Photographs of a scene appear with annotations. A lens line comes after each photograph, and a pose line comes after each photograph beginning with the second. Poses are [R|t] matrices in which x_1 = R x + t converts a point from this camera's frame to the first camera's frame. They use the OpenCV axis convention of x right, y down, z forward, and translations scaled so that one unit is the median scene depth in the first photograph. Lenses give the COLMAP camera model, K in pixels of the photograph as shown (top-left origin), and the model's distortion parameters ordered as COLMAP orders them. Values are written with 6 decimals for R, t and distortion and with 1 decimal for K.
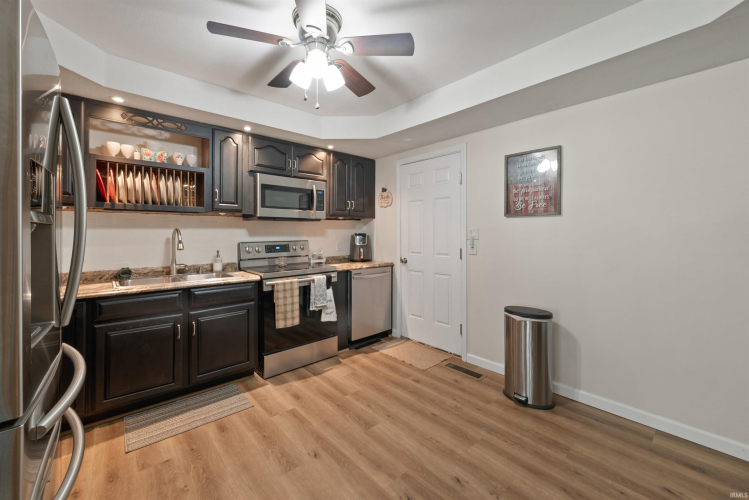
lens RADIAL K [[294.5, 0, 368.0], [0, 294.5, 232.0], [0, 0, 1]] dist [0.003126, 0.000088]
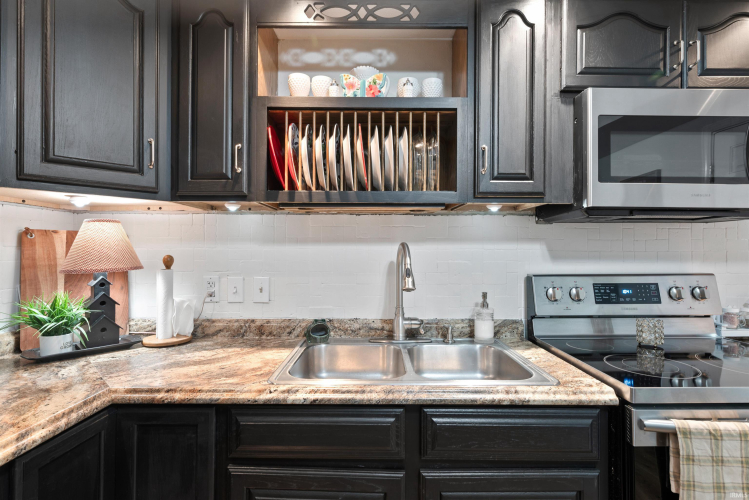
lens RADIAL K [[363.8, 0, 374.4], [0, 363.8, 250.6], [0, 0, 1]] dist [0.000803, 0.001029]
pose [[0.747382, 0.000583, -0.664395, -0.295370], [-0.000878, 1.000000, -0.000110, 0.000718], [0.664394, 0.000666, 0.747382, 0.528702]]
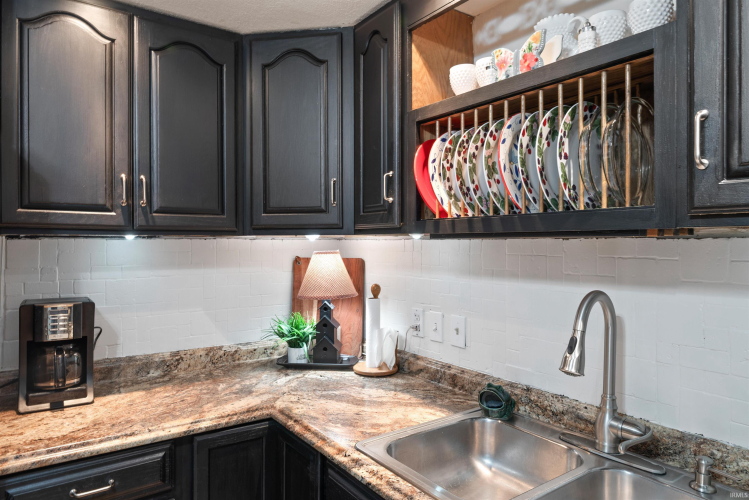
lens RADIAL K [[476.7, 0, 373.5], [0, 476.7, 245.9], [0, 0, 1]] dist [0.002312, -0.000423]
pose [[-0.104224, 0.006557, -0.994532, -0.174485], [0.004066, 0.999973, 0.006167, -0.056873], [0.994545, -0.003401, -0.104248, 0.819081]]
